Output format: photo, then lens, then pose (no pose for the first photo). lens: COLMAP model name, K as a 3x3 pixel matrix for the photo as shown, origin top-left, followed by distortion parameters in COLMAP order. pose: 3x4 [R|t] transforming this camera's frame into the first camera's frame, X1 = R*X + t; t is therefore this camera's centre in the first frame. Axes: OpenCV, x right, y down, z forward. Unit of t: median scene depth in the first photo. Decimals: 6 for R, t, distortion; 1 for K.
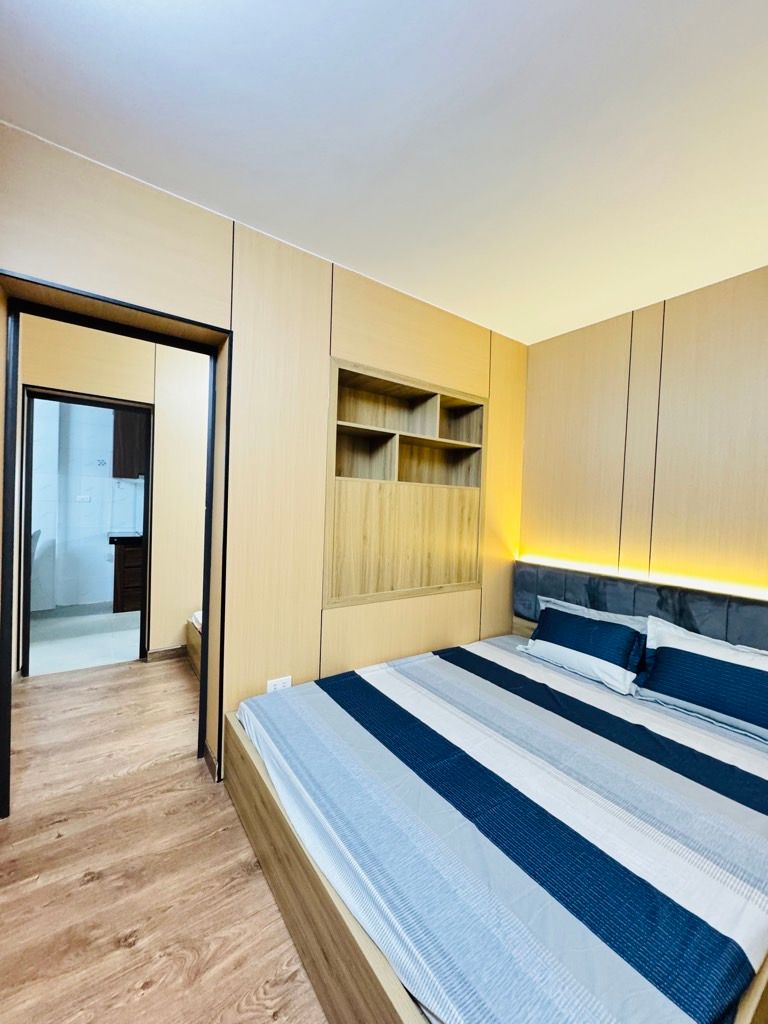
lens RADIAL K [[409.9, 0, 384.6], [0, 409.9, 512.3], [0, 0, 1]] dist [-0.002405, 0.000640]
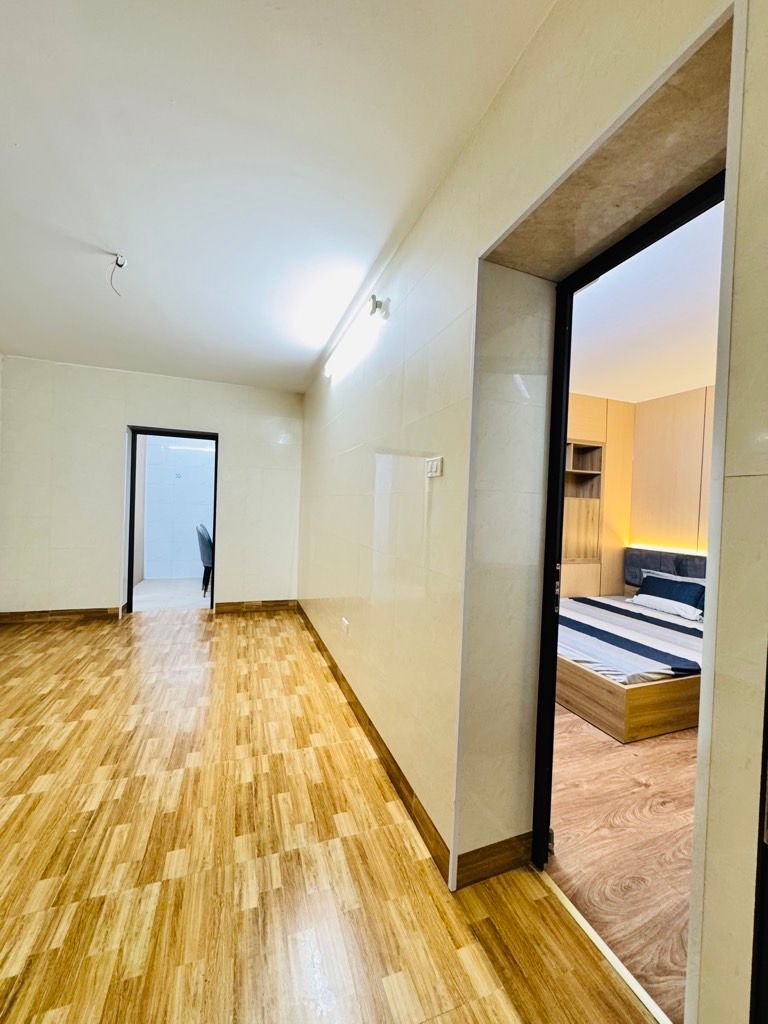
lens RADIAL K [[409.9, 0, 382.5], [0, 409.9, 512.8], [0, 0, 1]] dist [-0.002405, 0.000640]
pose [[0.964610, 0.001218, -0.263679, -0.198786], [-0.005013, 0.999893, -0.013721, 0.023388], [0.263634, 0.014558, 0.964513, -0.928658]]
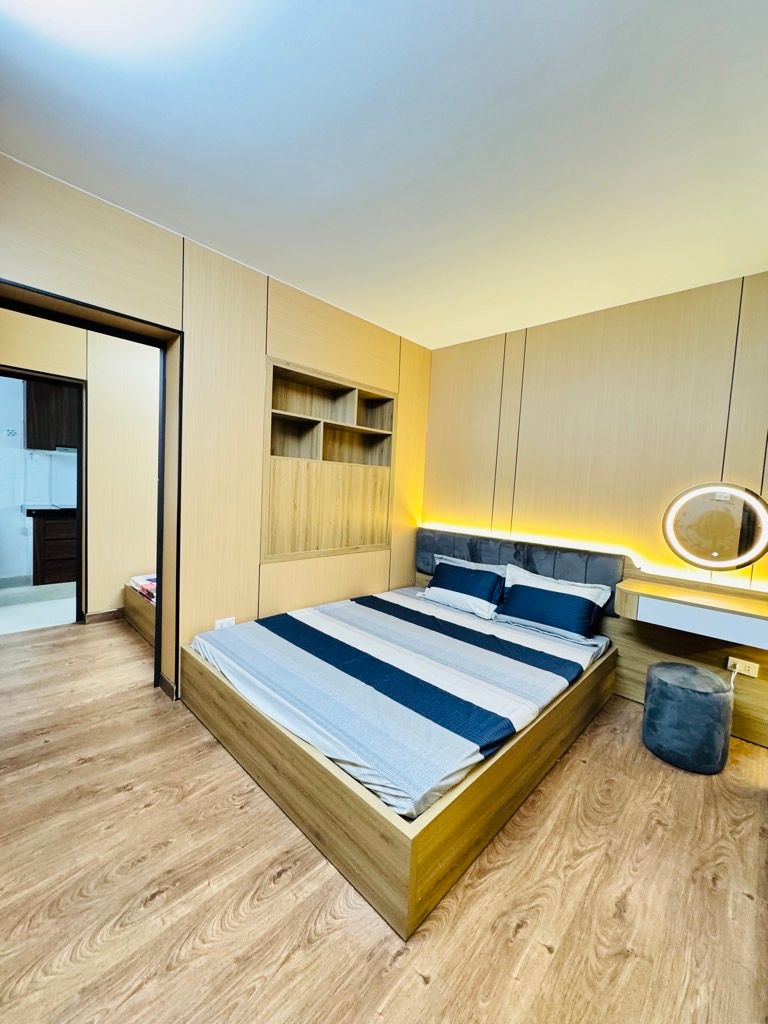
lens RADIAL K [[409.9, 0, 384.2], [0, 409.9, 513.2], [0, 0, 1]] dist [-0.002405, 0.000640]
pose [[0.983091, 0.001205, 0.183116, -0.010869], [-0.011070, 0.998541, 0.052857, 0.015300], [-0.182785, -0.053990, 0.981669, -0.255494]]
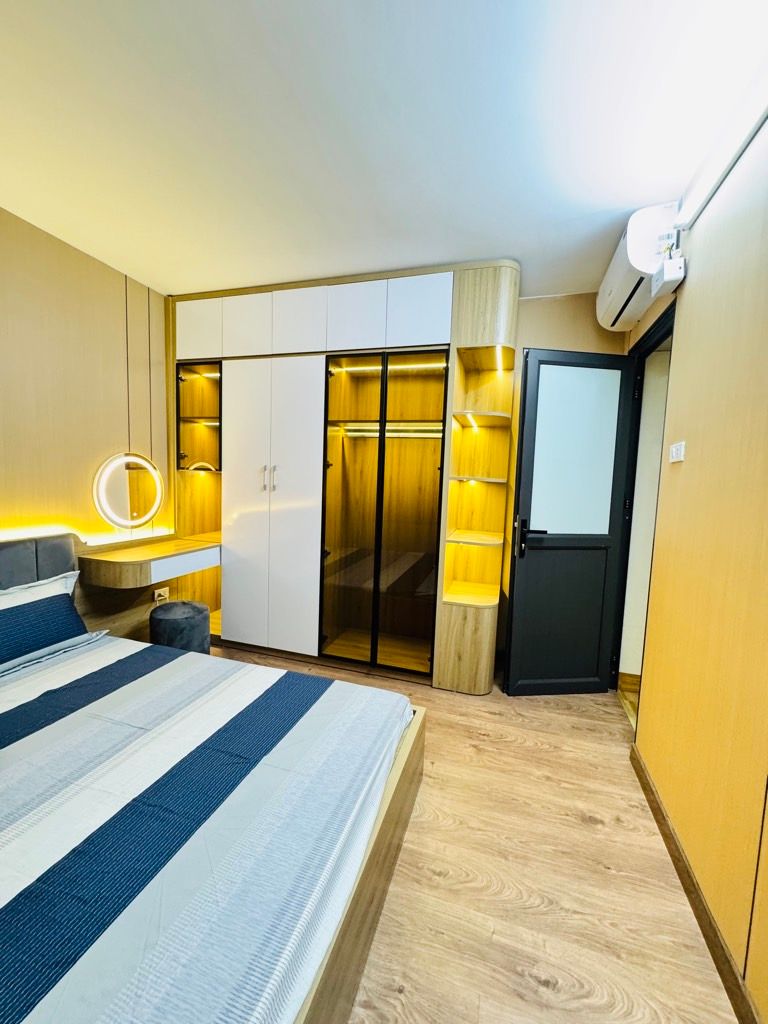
lens RADIAL K [[409.9, 0, 384.5], [0, 409.9, 511.1], [0, 0, 1]] dist [-0.002405, 0.000640]
pose [[-0.603683, -0.124471, 0.787448, -0.409006], [-0.041502, 0.991304, 0.124878, -0.028356], [-0.796144, 0.042706, -0.603599, 0.731084]]
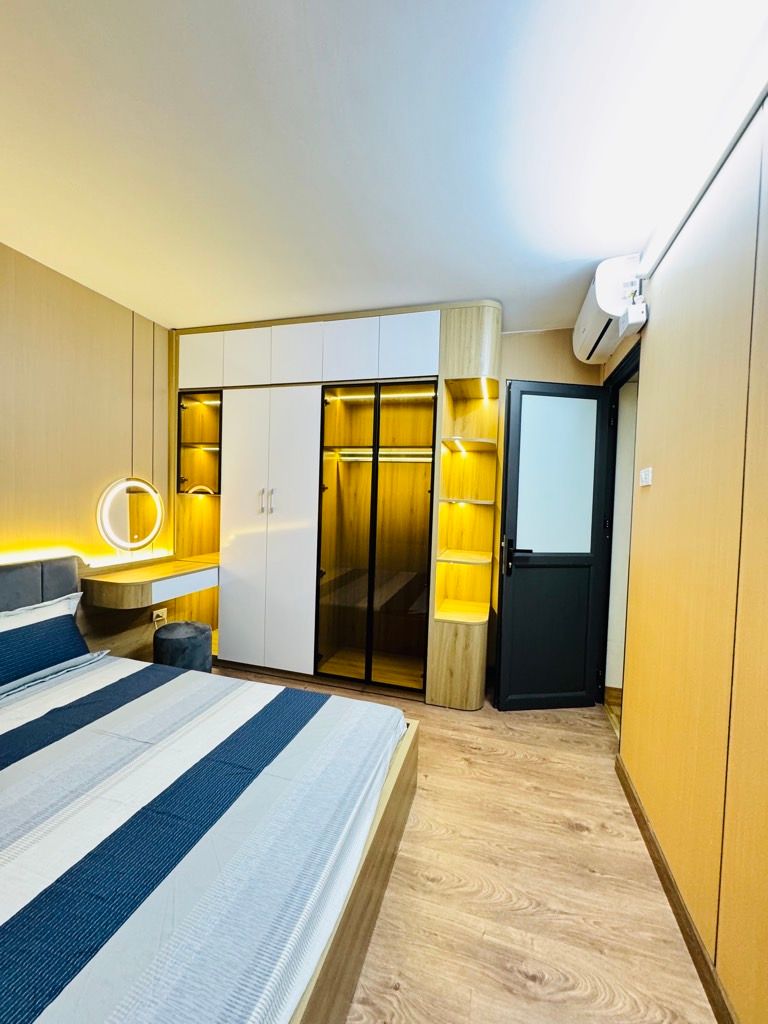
lens RADIAL K [[409.9, 0, 385.2], [0, 409.9, 510.4], [0, 0, 1]] dist [-0.002405, 0.000640]
pose [[-0.619556, -0.081177, 0.780744, -0.450066], [-0.037545, 0.996564, 0.073822, -0.037792], [-0.784054, 0.016424, -0.620475, 0.765095]]
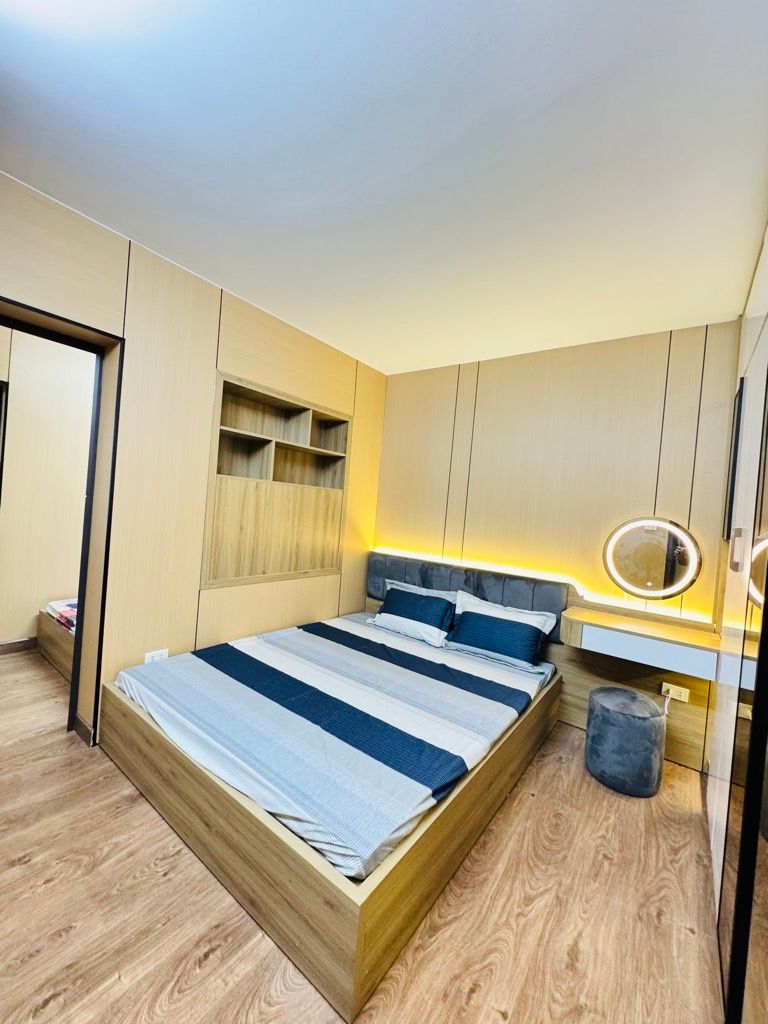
lens RADIAL K [[409.9, 0, 384.8], [0, 409.9, 512.5], [0, 0, 1]] dist [-0.002405, 0.000640]
pose [[0.952640, 0.037819, 0.301740, -0.013291], [-0.039859, 0.999205, 0.000604, 0.000789], [-0.301478, -0.012603, 0.953390, -0.228809]]
